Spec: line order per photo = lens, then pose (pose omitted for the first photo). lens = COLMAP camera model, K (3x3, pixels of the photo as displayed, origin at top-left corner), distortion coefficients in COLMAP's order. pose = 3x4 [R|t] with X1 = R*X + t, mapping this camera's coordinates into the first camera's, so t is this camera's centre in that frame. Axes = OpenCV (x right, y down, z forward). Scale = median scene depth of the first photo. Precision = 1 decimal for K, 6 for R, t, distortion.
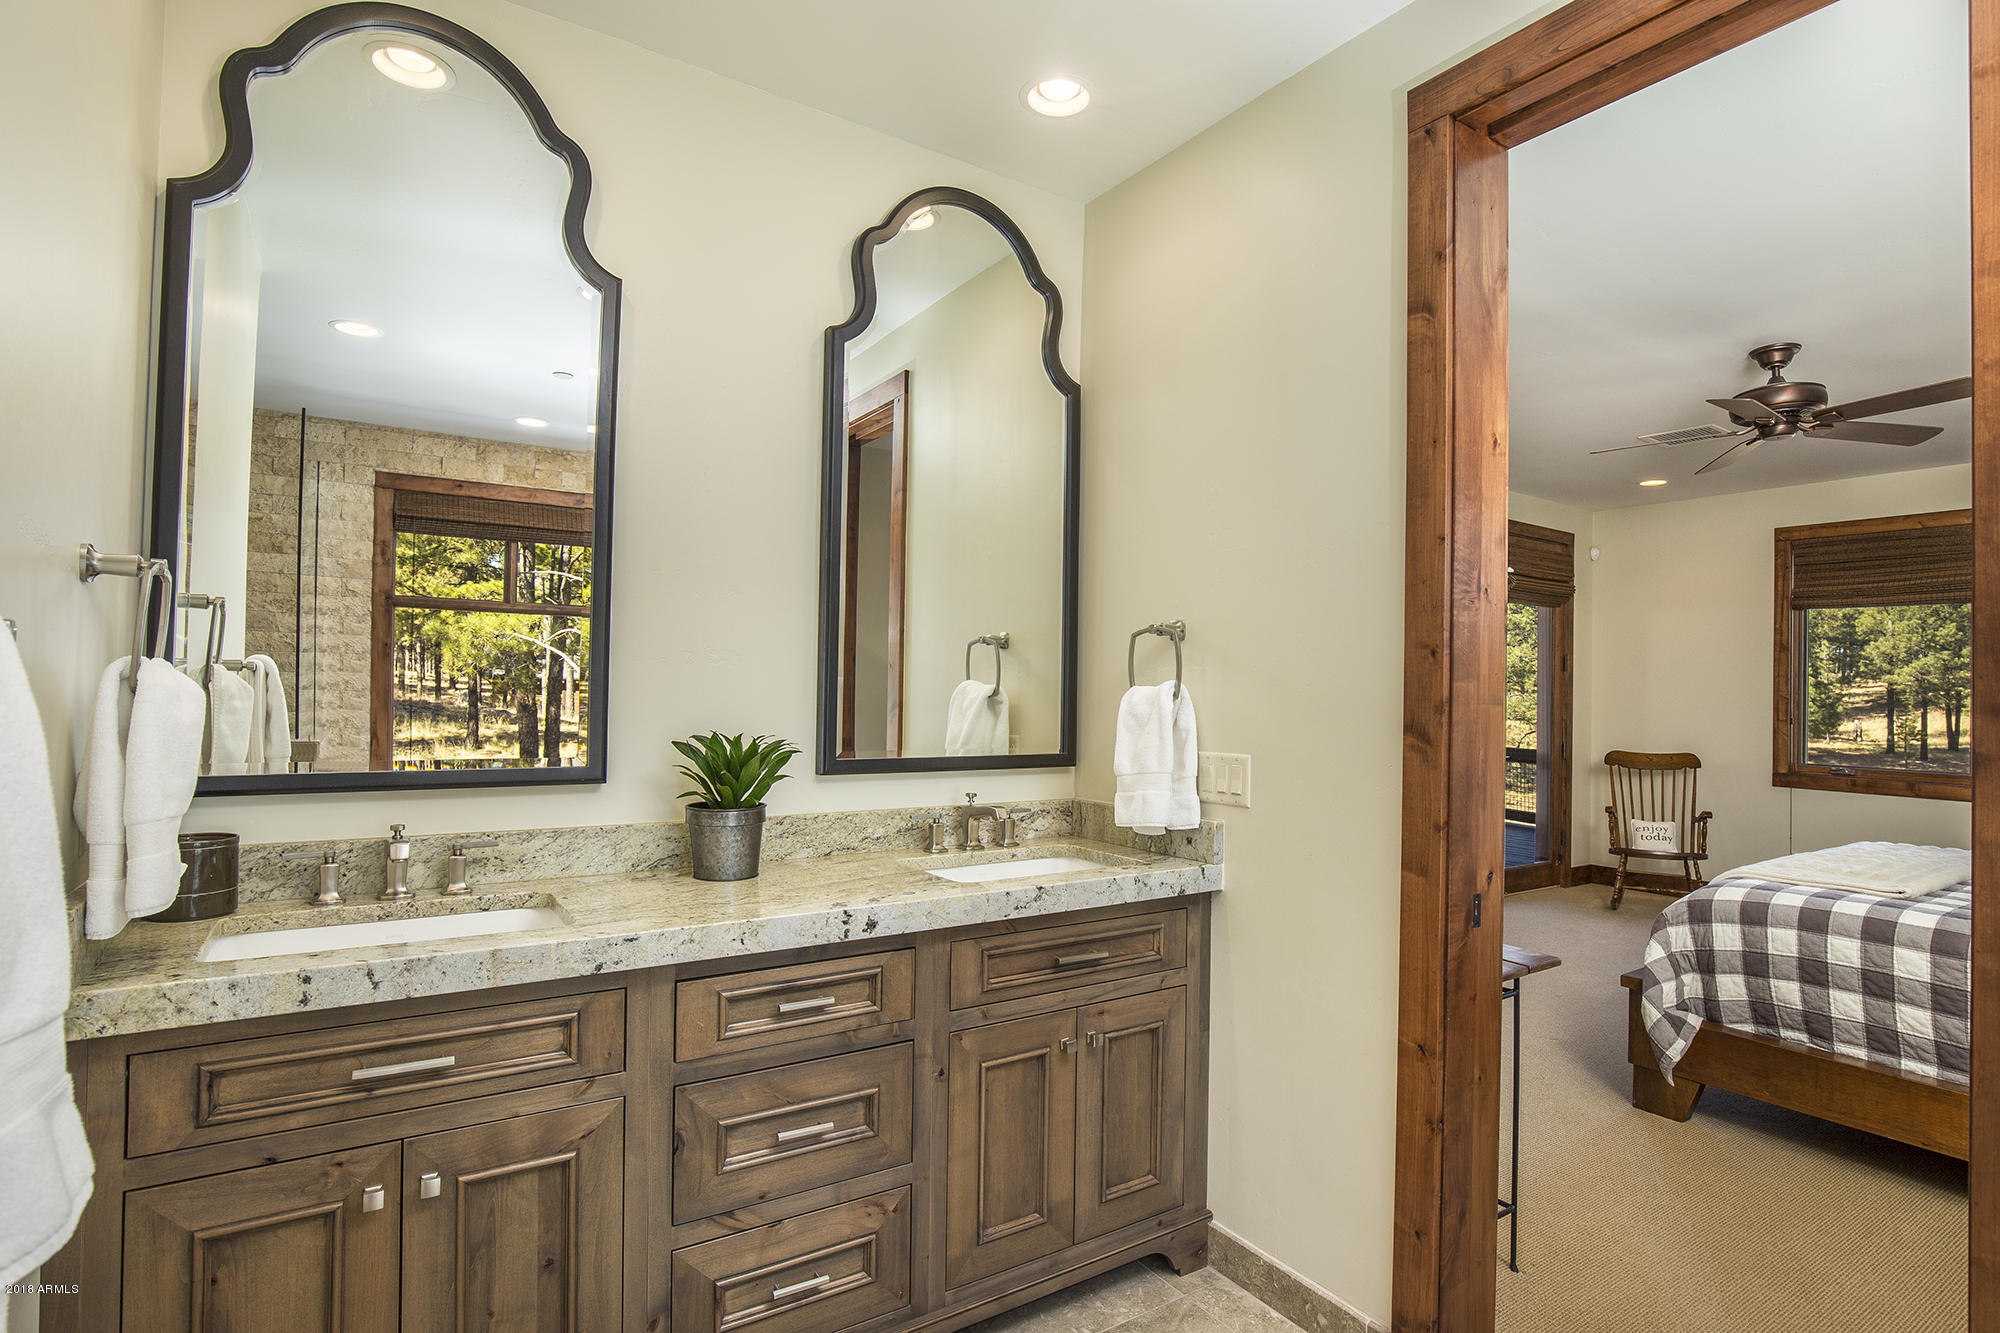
lens RADIAL K [[999.2, 0, 1021.0], [0, 999.2, 669.2], [0, 0, 1]] dist [-0.019662, -0.000044]
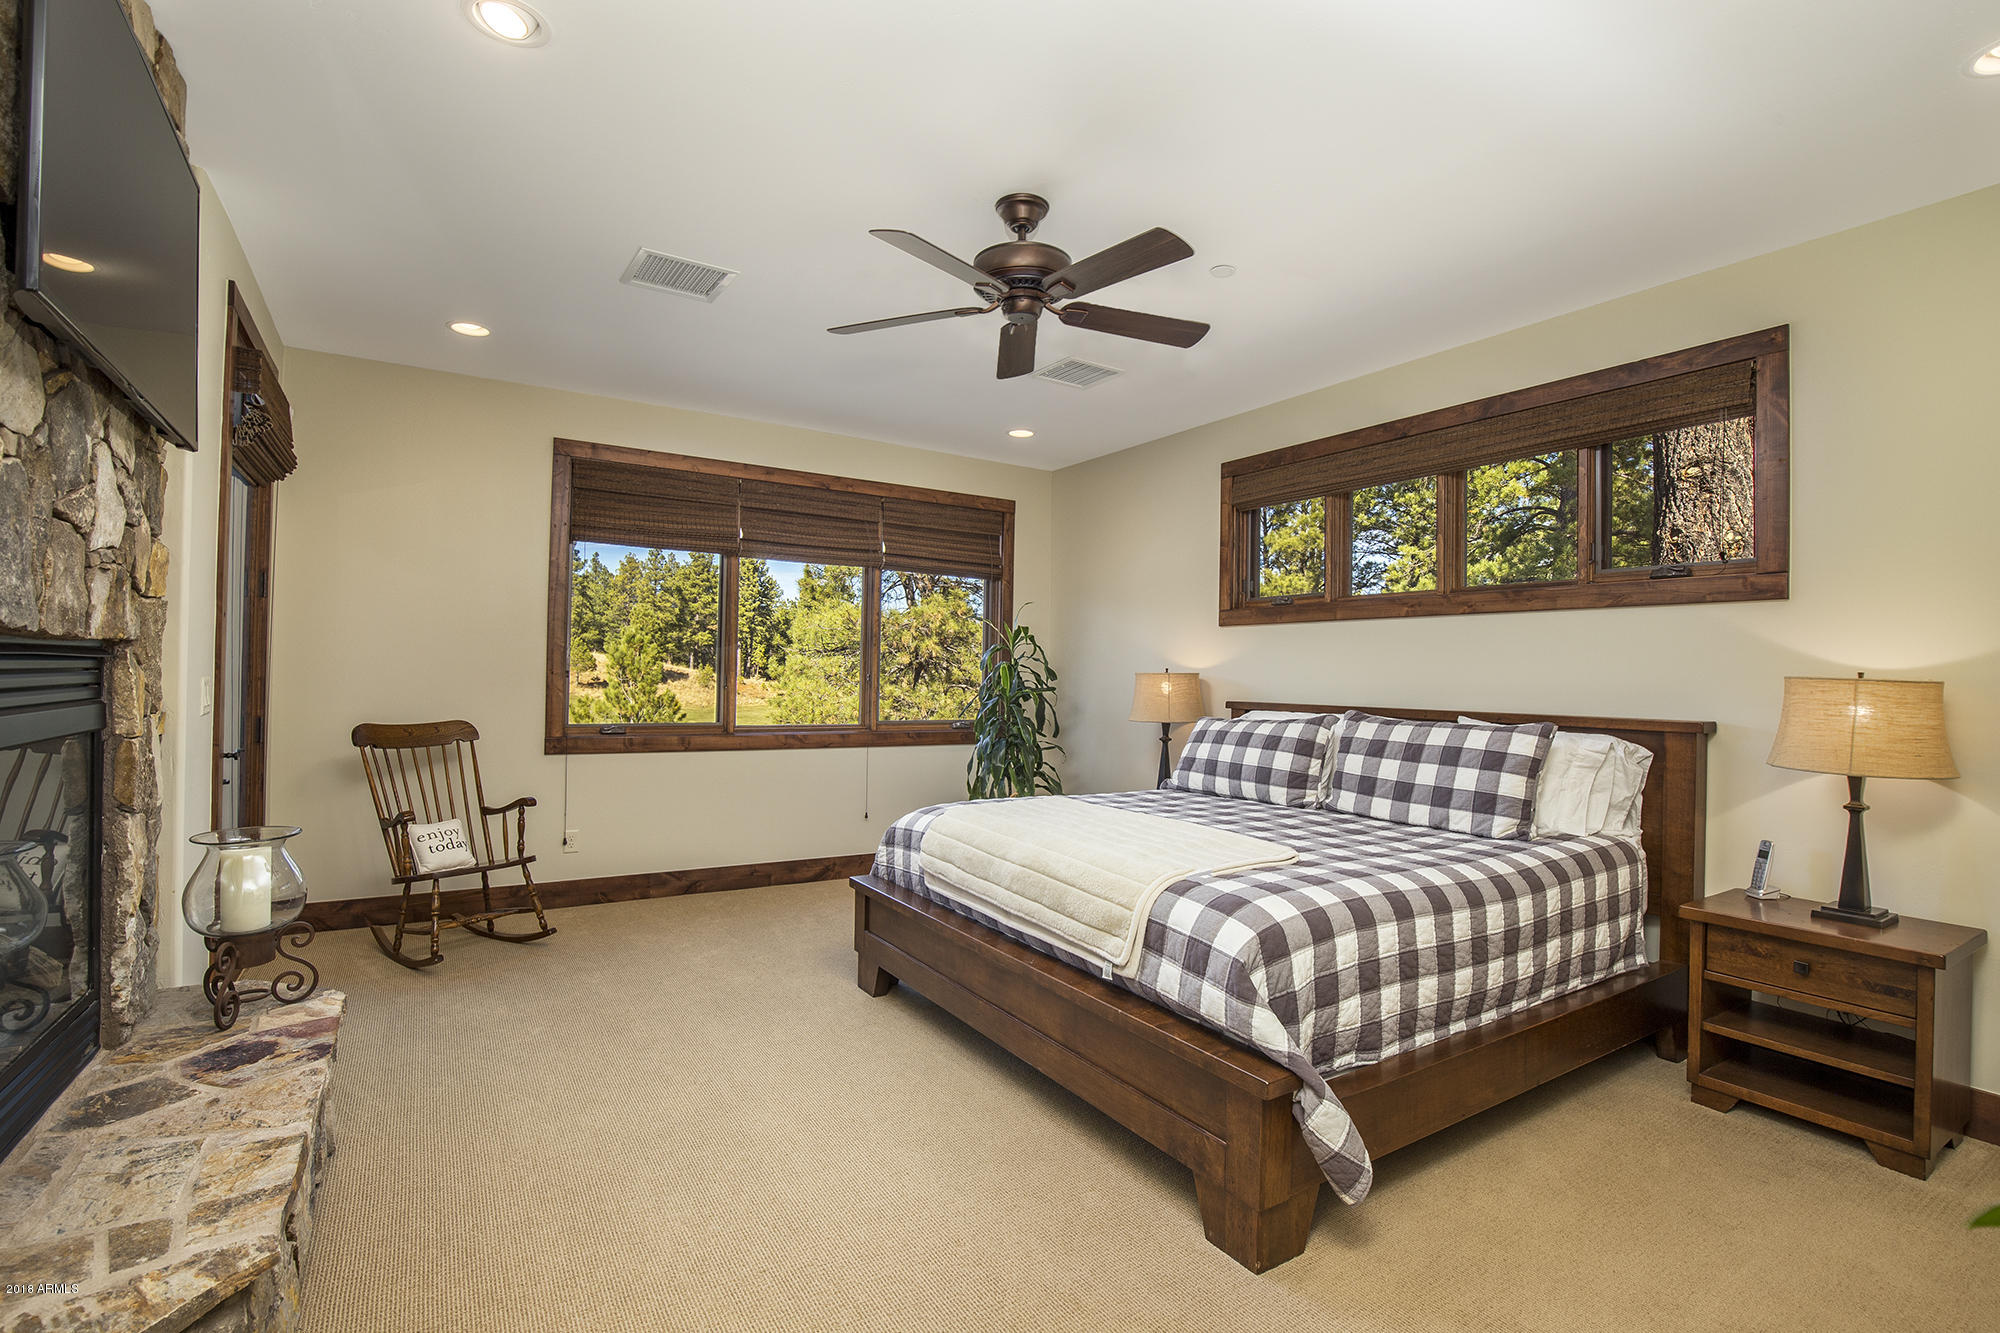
lens RADIAL K [[941.8, 0, 1014.4], [0, 941.8, 664.5], [0, 0, 1]] dist [-0.024305, 0.001200]
pose [[0.040056, -0.008744, 0.999159, 0.007508], [-0.033443, 0.999390, 0.010087, 0.023862], [-0.998638, -0.033819, 0.039739, 0.589089]]
